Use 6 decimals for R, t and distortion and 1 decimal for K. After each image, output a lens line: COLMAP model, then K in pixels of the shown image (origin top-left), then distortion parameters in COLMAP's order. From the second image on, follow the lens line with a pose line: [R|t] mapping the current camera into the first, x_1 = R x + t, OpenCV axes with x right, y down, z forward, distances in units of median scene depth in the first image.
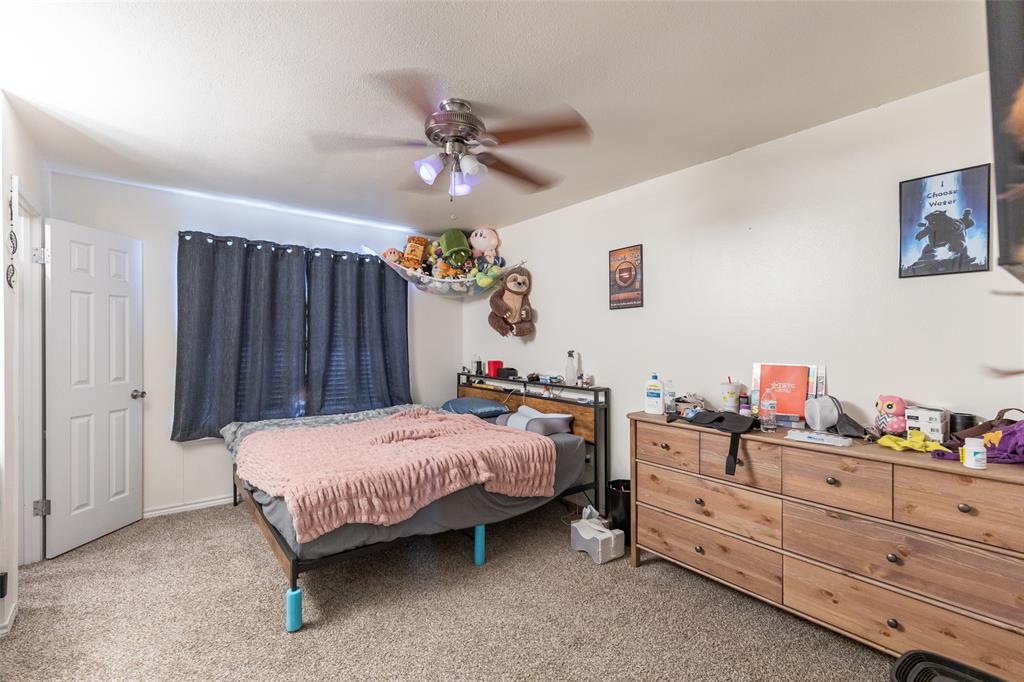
lens RADIAL K [[456.2, 0, 514.6], [0, 456.2, 343.1], [0, 0, 1]] dist [0.002382, -0.000171]
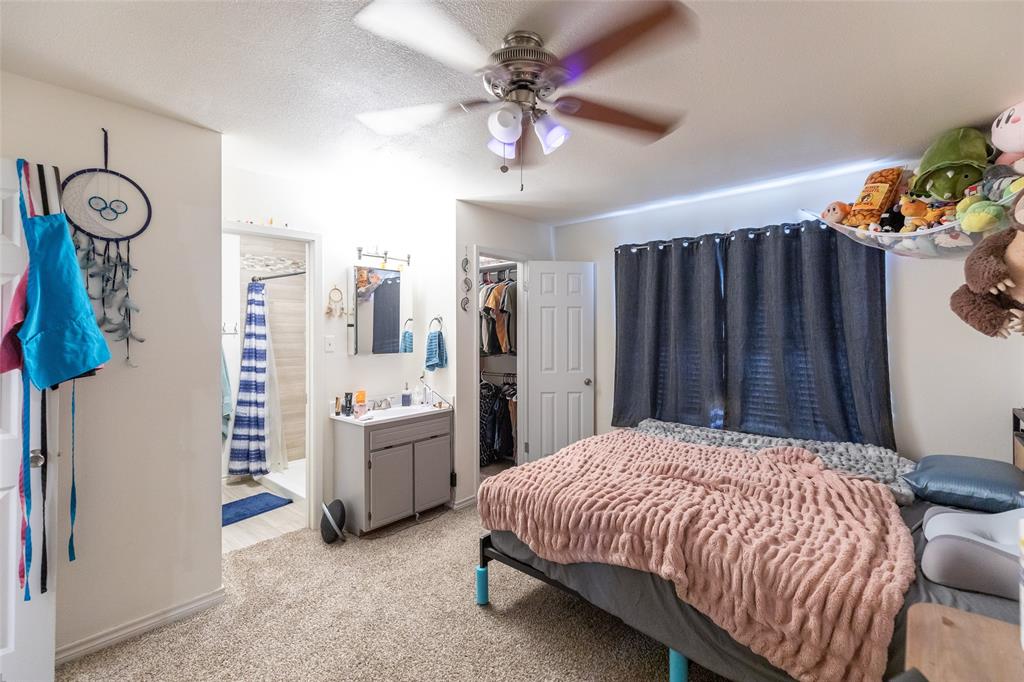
lens RADIAL K [[462.1, 0, 511.3], [0, 462.1, 330.6], [0, 0, 1]] dist [-0.000533, -0.000138]
pose [[0.163115, -0.011687, -0.986538, 0.350845], [-0.004047, 0.999913, -0.012515, -0.013028], [0.986599, 0.006034, 0.163053, 0.474515]]
